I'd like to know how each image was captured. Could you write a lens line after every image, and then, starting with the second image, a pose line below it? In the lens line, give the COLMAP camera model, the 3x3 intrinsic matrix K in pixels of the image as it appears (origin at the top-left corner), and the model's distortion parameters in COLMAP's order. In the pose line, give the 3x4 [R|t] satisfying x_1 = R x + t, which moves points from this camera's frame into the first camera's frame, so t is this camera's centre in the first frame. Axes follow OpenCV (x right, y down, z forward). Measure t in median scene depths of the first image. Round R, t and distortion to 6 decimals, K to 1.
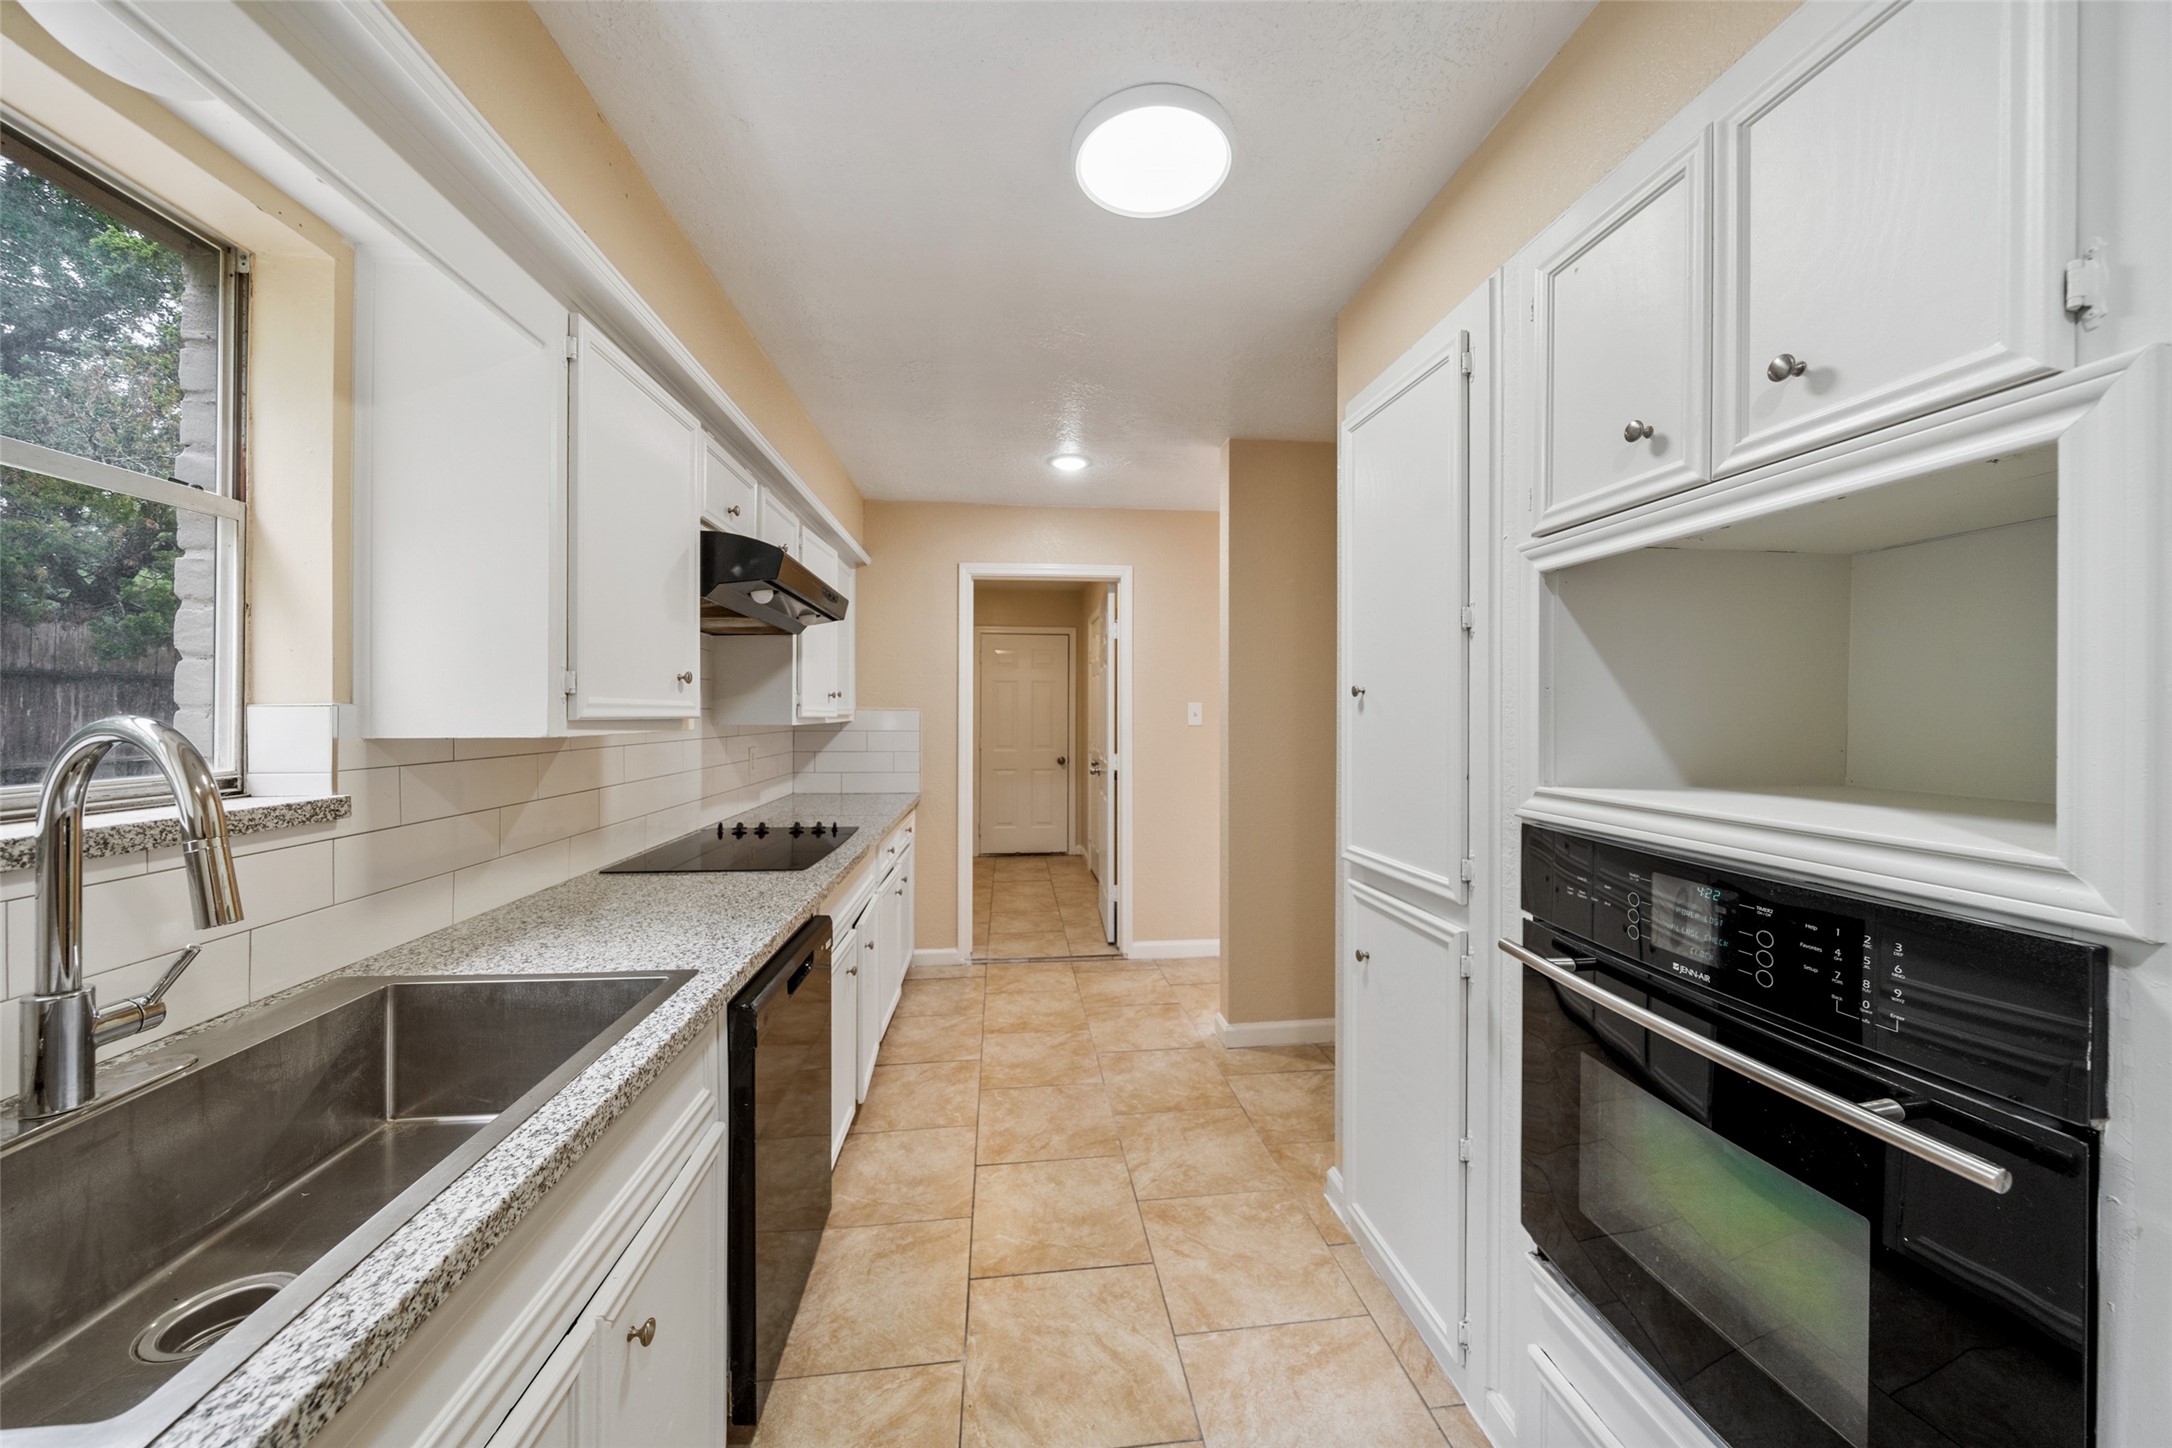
lens RADIAL K [[746.7, 0, 1086.6], [0, 746.7, 713.8], [0, 0, 1]] dist [-0.004484, -0.000159]
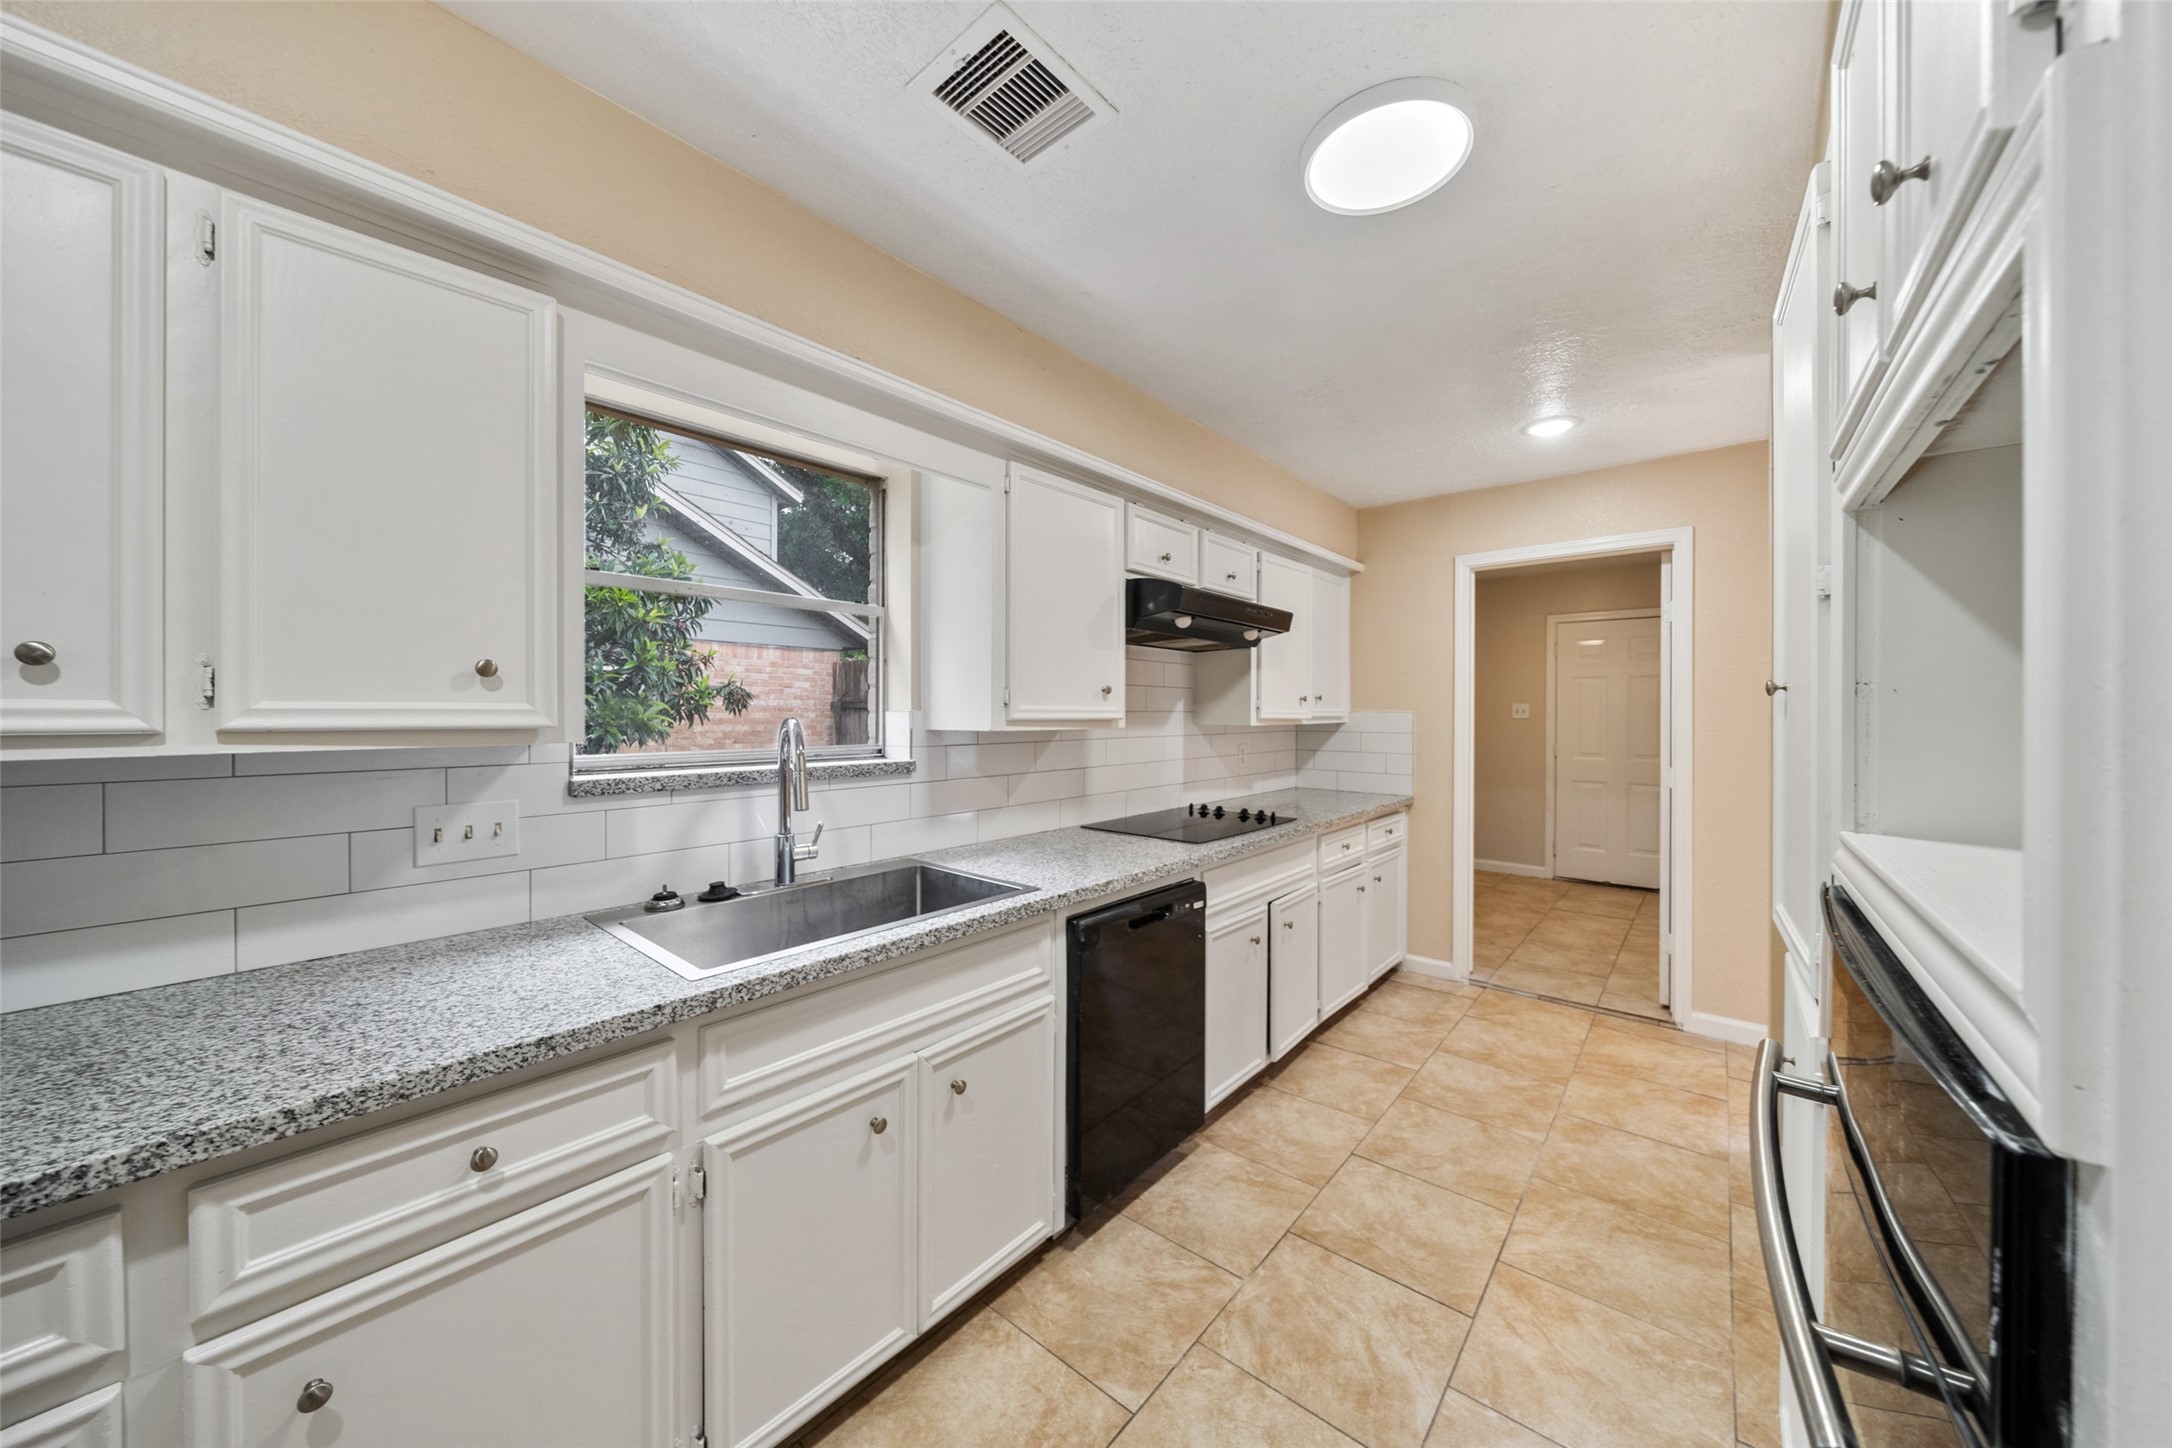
lens RADIAL K [[746.7, 0, 1089.0], [0, 746.7, 715.3], [0, 0, 1]] dist [-0.004484, -0.000159]
pose [[0.685888, 0.002759, -0.727702, 0.300416], [-0.001620, 0.999996, 0.002265, -0.003052], [0.727705, -0.000375, 0.685890, 0.021764]]
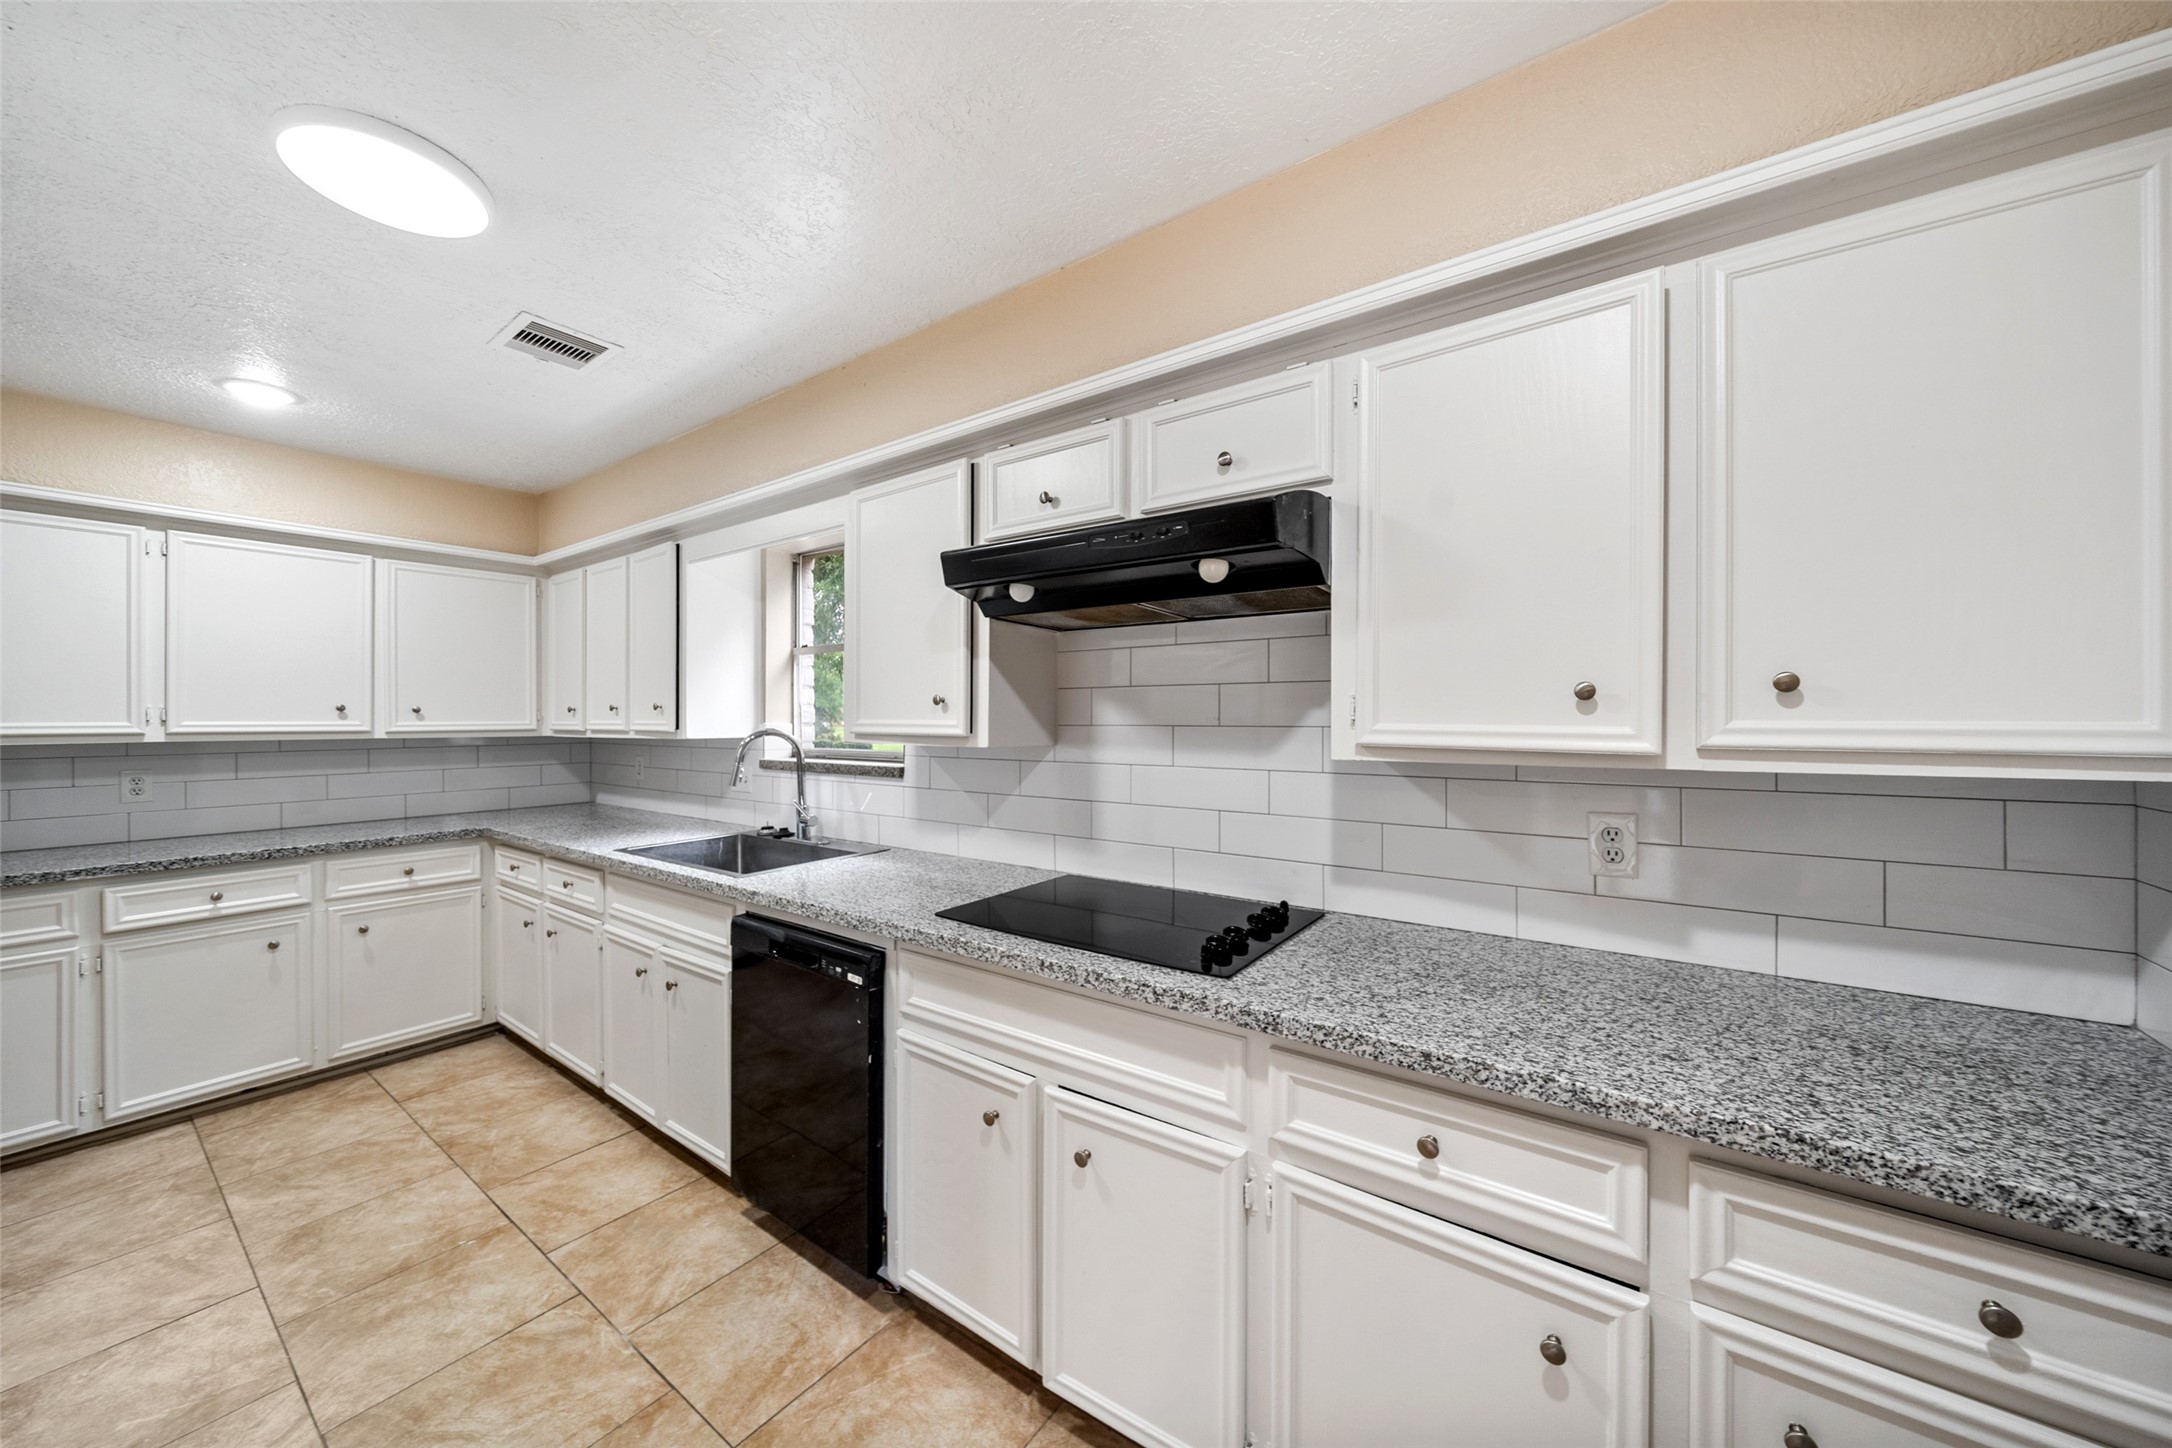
lens RADIAL K [[746.7, 0, 1085.9], [0, 746.7, 723.3], [0, 0, 1]] dist [-0.004484, -0.000159]
pose [[-0.665106, 0.000651, -0.746749, 0.114753], [-0.002417, 0.999993, 0.003025, -0.011465], [0.746745, 0.003816, -0.665100, 1.317301]]
